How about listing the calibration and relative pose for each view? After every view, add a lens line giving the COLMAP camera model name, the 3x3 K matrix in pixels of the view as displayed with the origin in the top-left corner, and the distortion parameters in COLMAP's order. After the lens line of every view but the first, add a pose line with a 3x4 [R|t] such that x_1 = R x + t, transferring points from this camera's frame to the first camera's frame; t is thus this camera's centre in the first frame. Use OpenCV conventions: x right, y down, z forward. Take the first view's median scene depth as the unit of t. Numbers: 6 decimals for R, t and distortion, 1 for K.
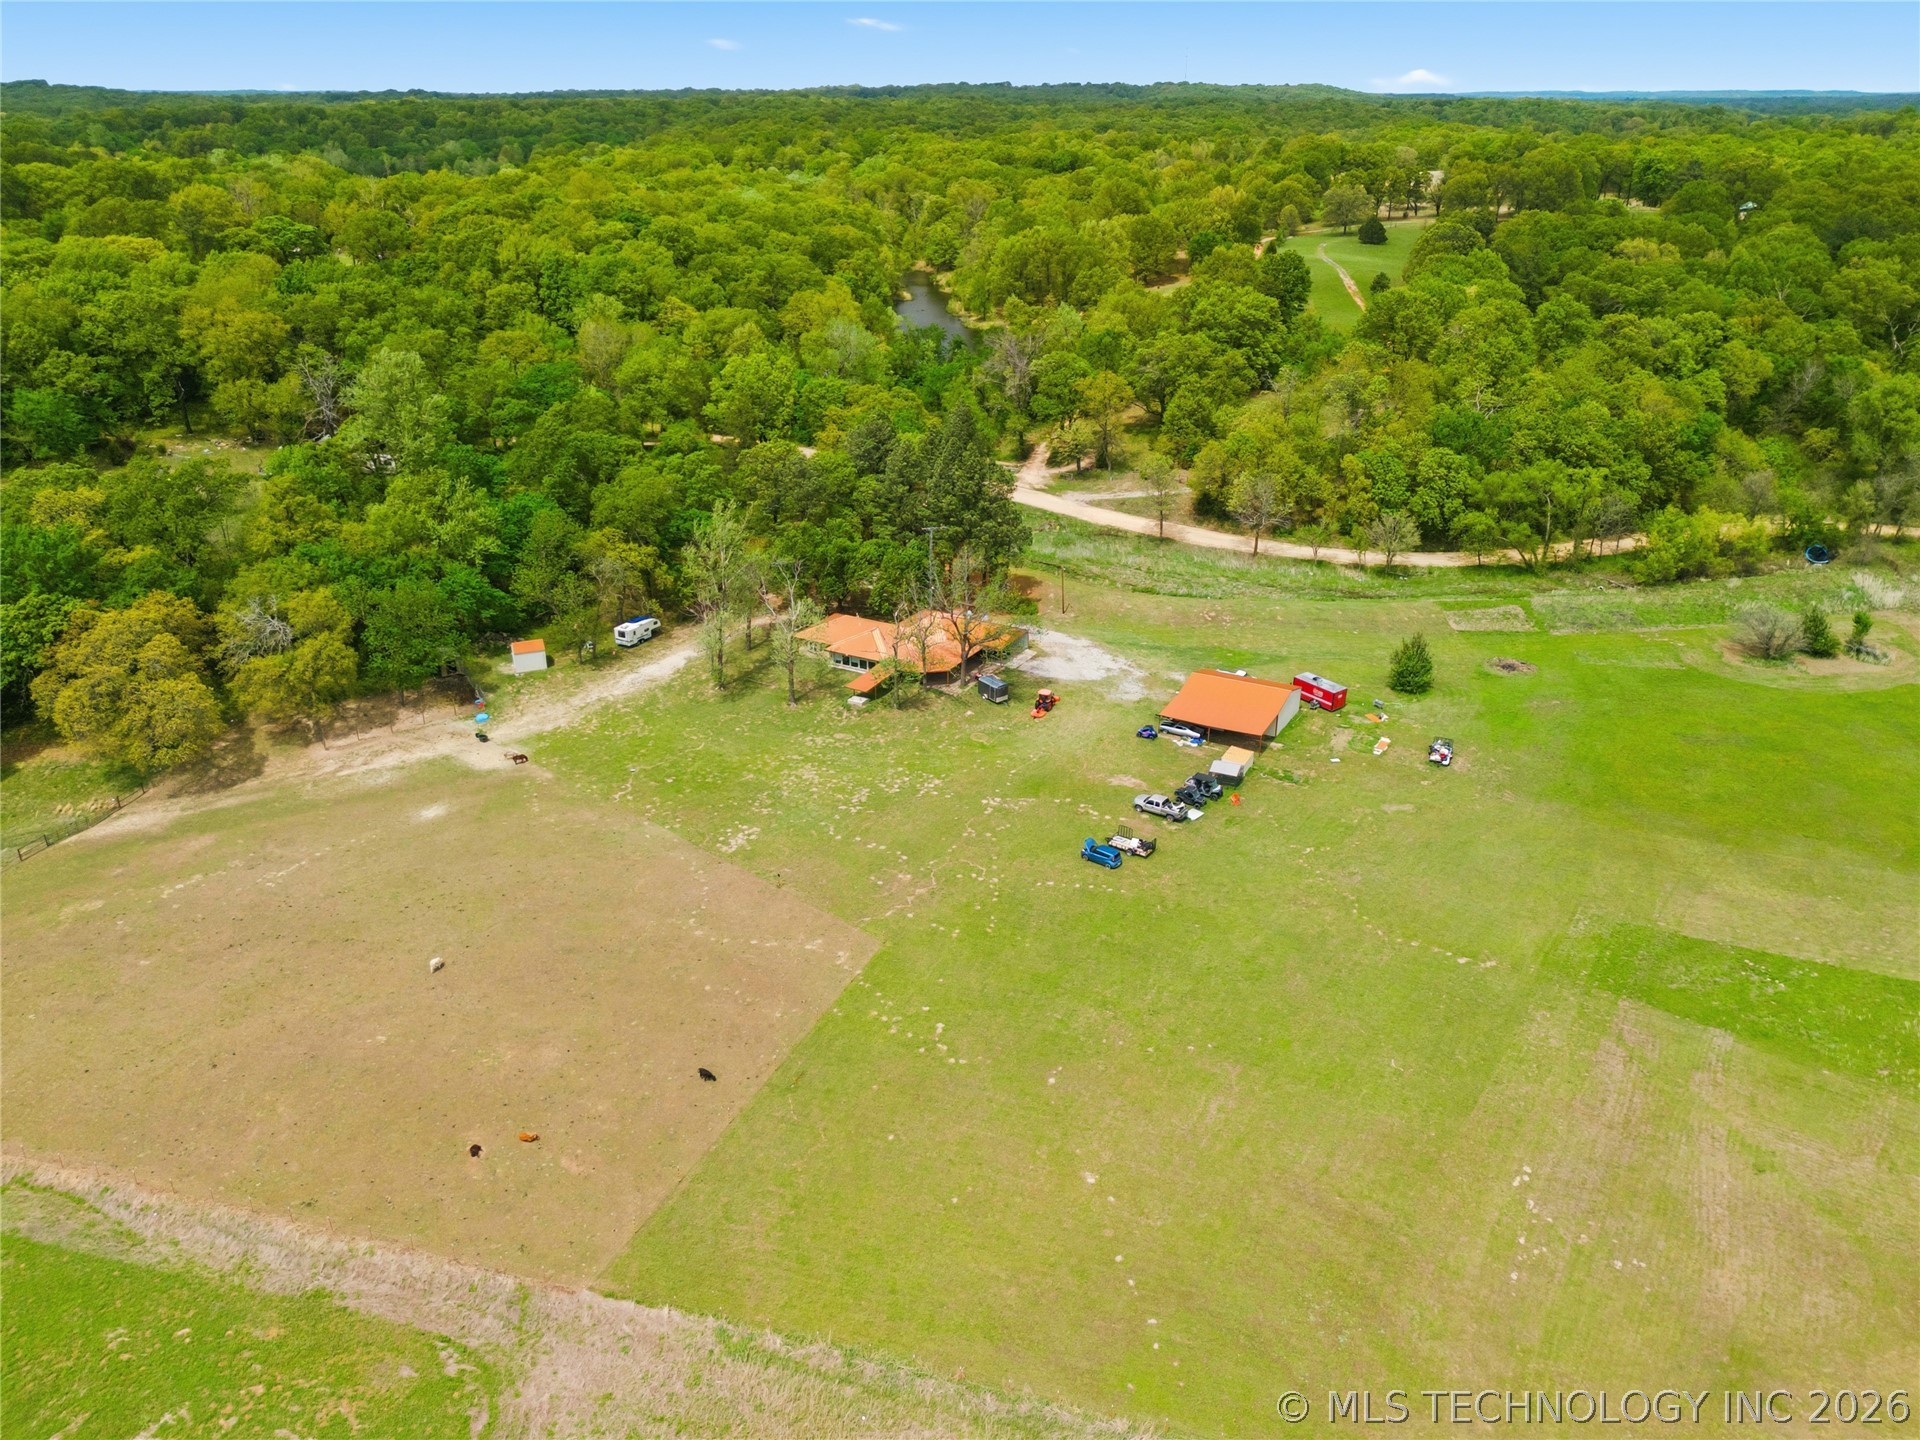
lens RADIAL K [[1407.9, 0, 958.2], [0, 1407.9, 694.7], [0, 0, 1]] dist [0.087722, -0.093868]
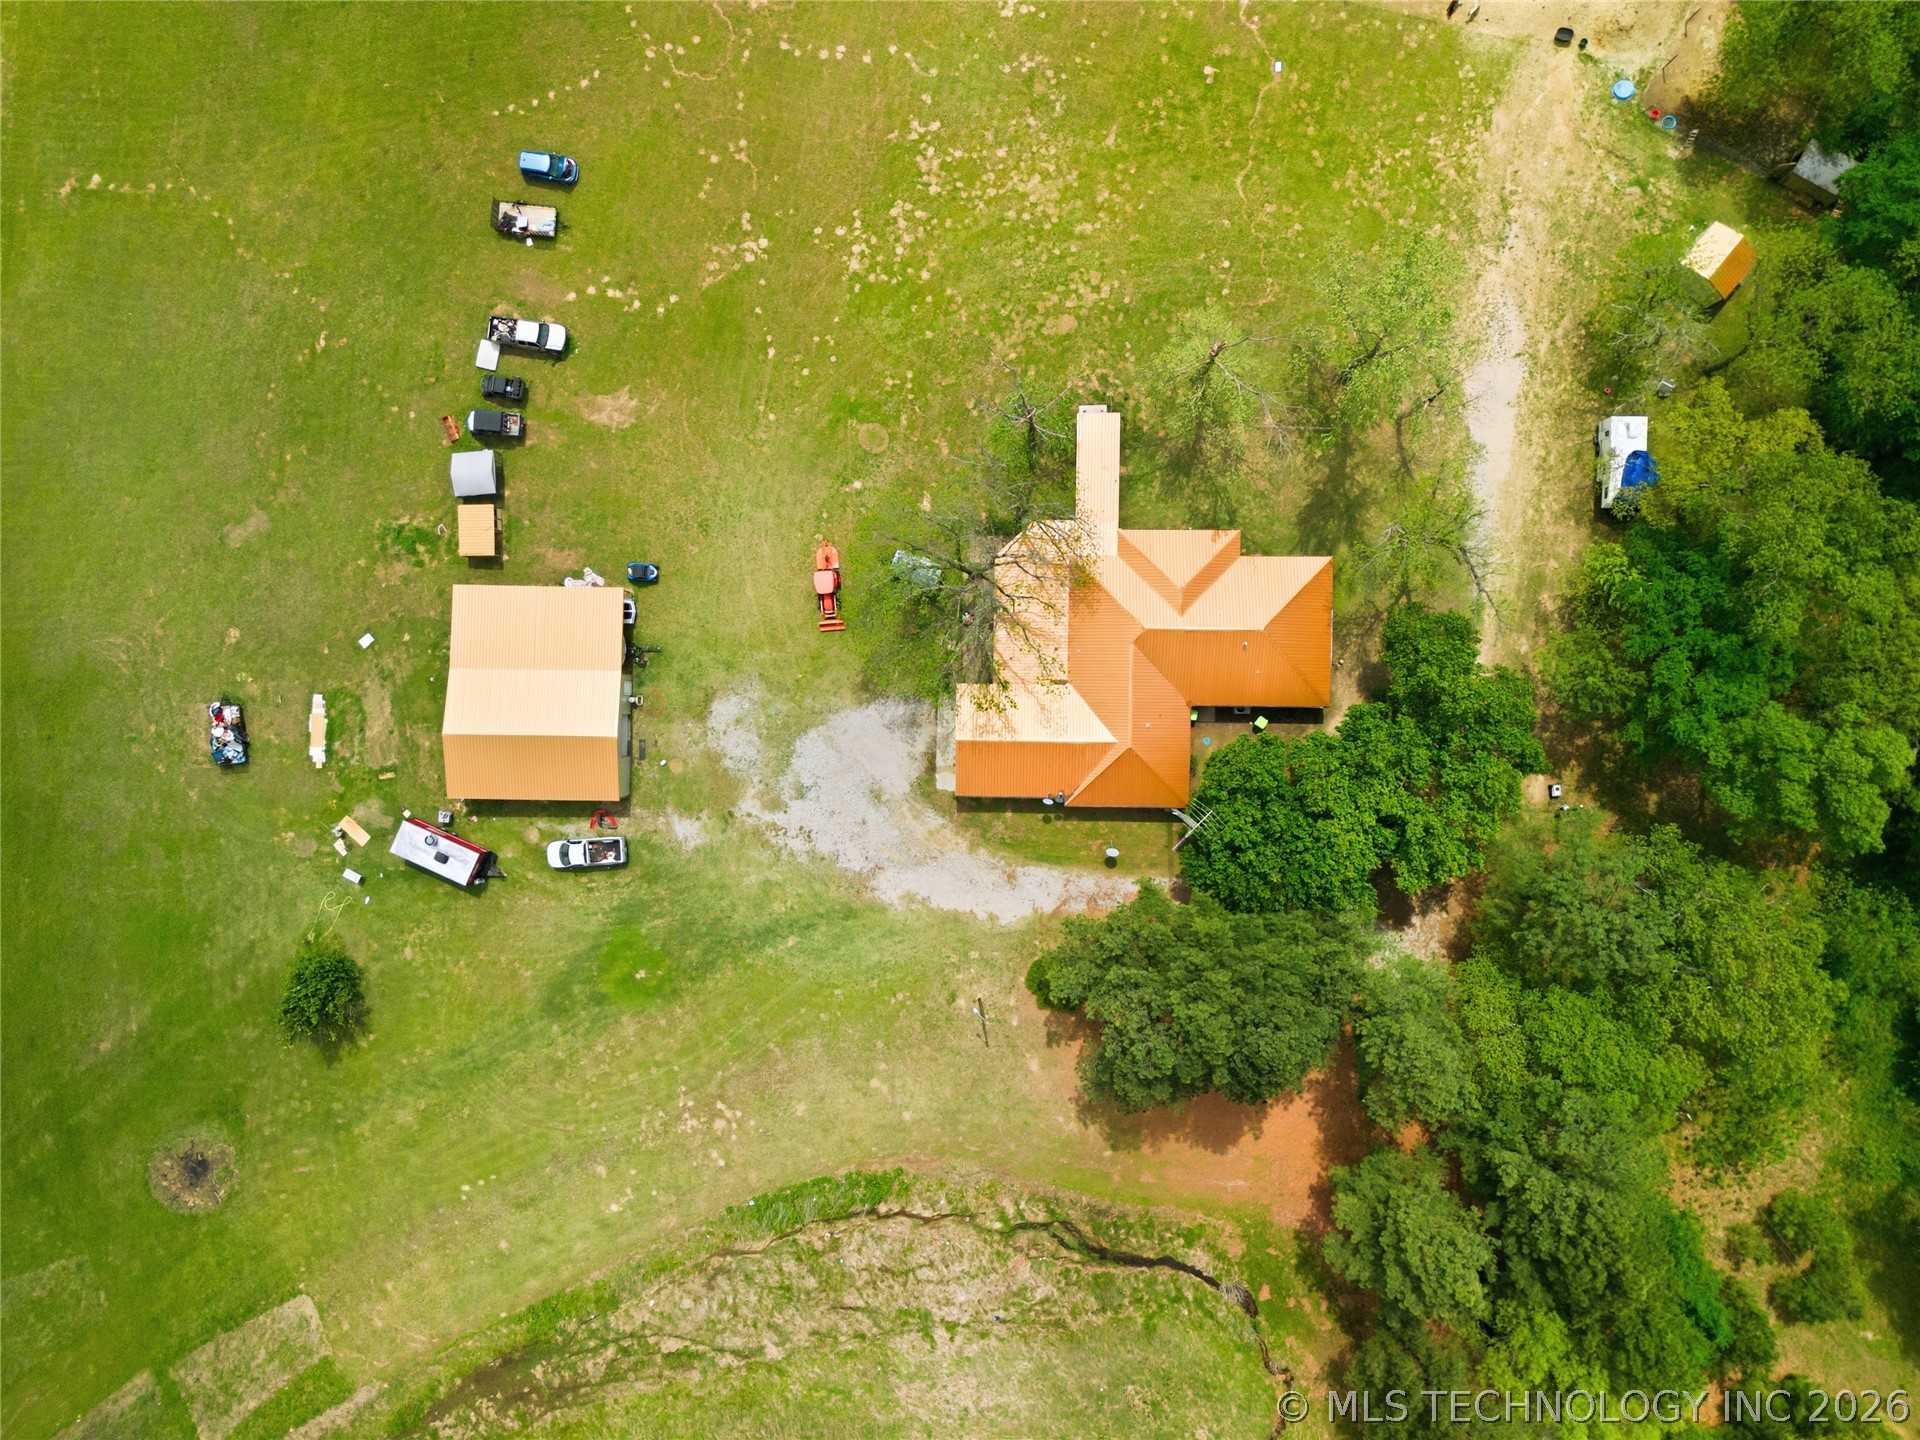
lens RADIAL K [[1407.9, 0, 958.2], [0, 1407.9, 694.7], [0, 0, 1]] dist [0.087722, -0.093868]
pose [[-0.879628, 0.475336, 0.017595, 0.021417], [-0.170579, -0.349762, 0.921178, -0.518348], [0.444023, 0.807293, 0.388742, 0.744841]]
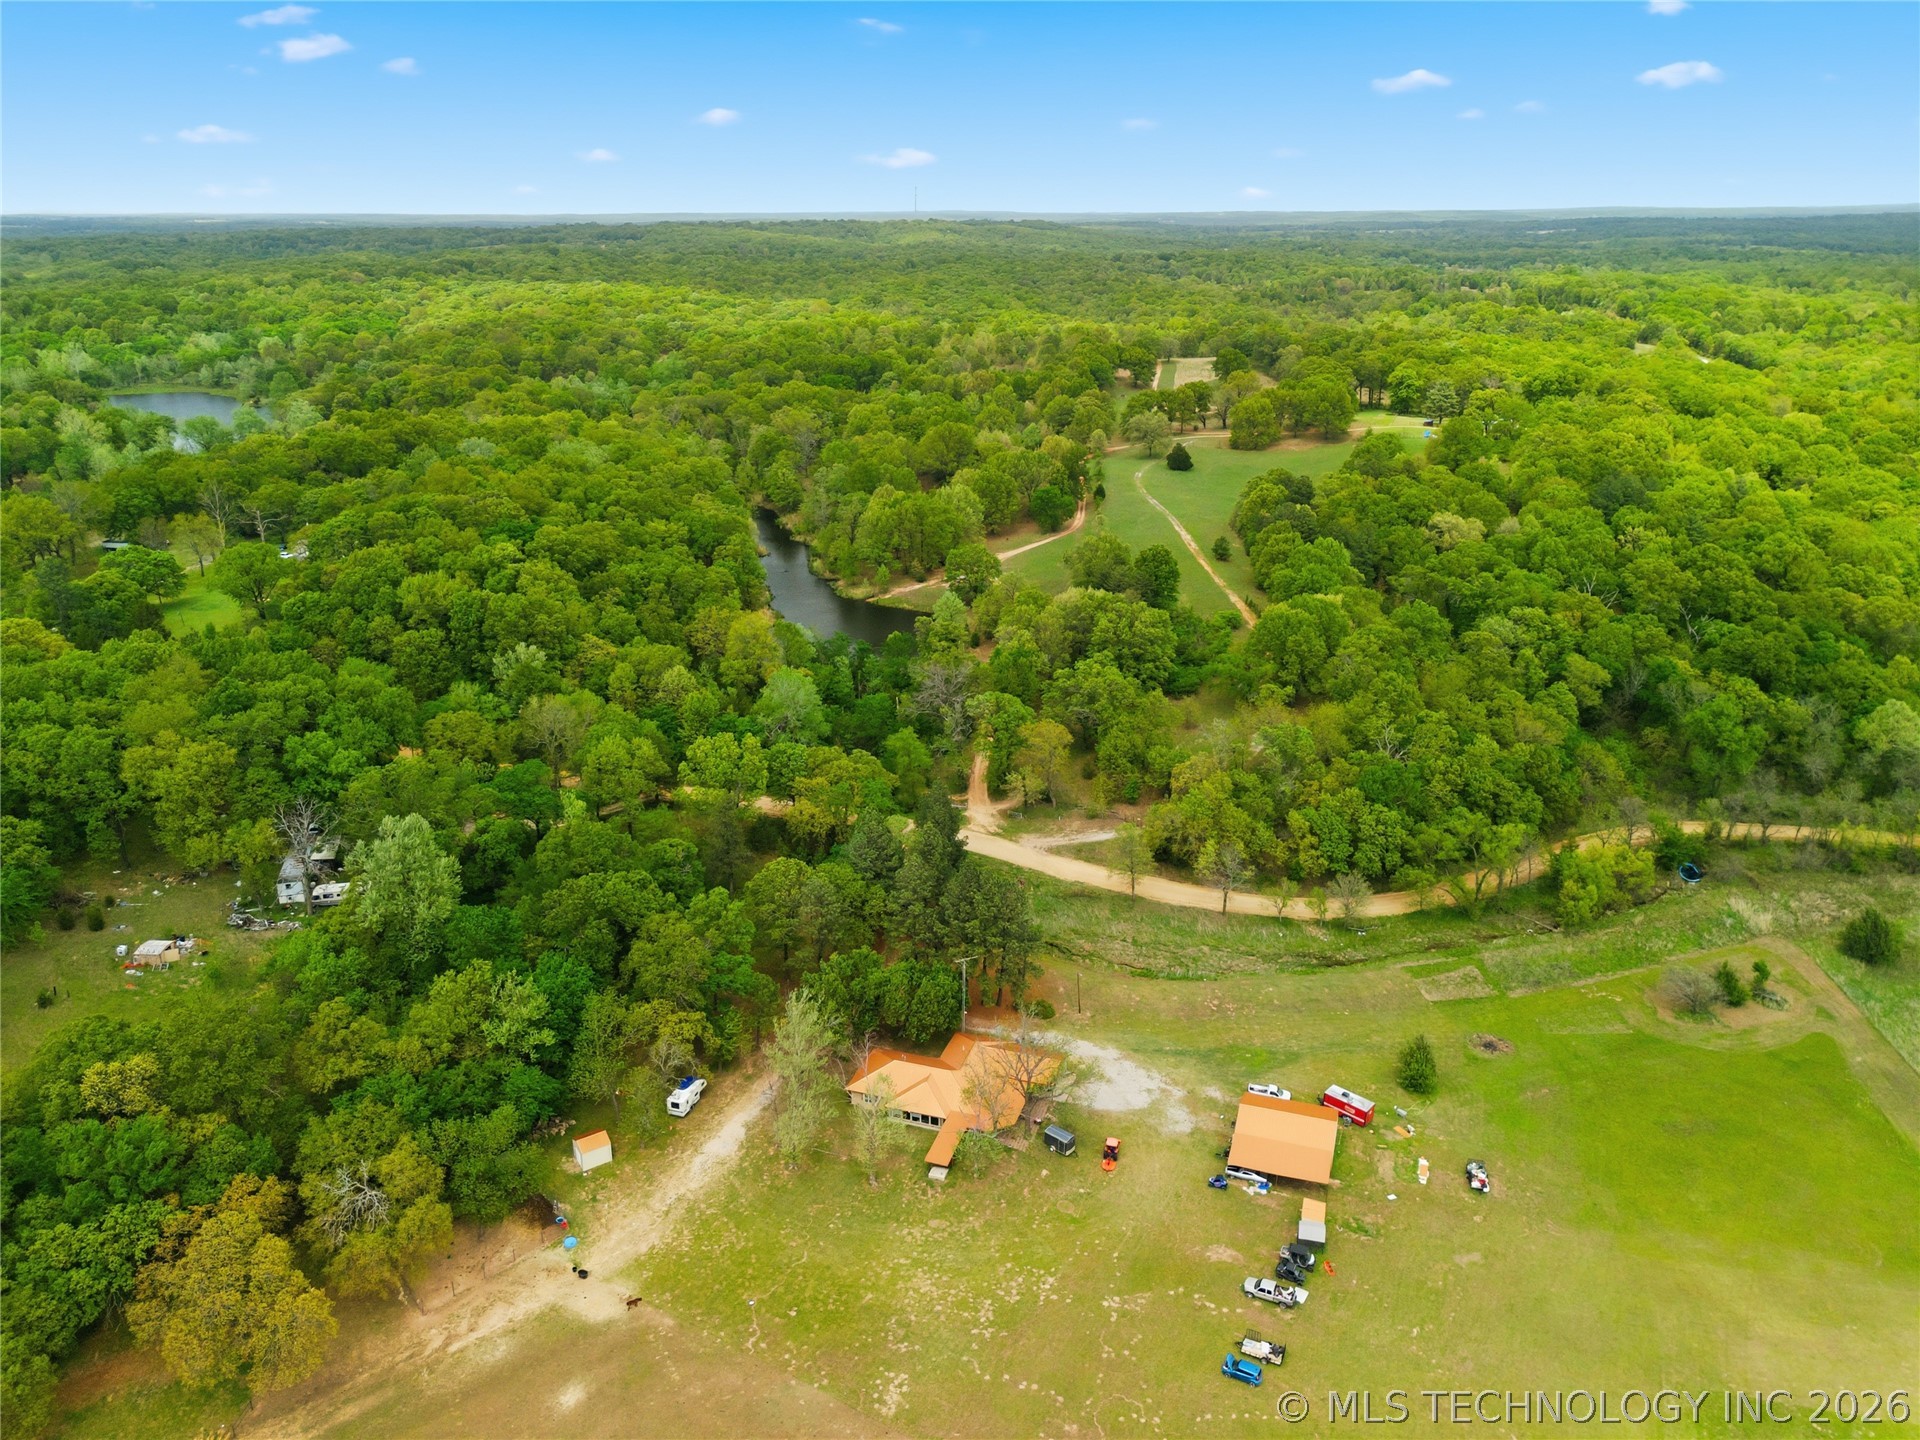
lens RADIAL K [[1407.9, 0, 958.2], [0, 1407.9, 694.7], [0, 0, 1]] dist [0.087722, -0.093868]
pose [[0.983542, -0.064868, 0.168632, -0.187512], [0.076623, 0.994994, -0.064158, -0.247133], [-0.163626, 0.076023, 0.983589, -0.047696]]
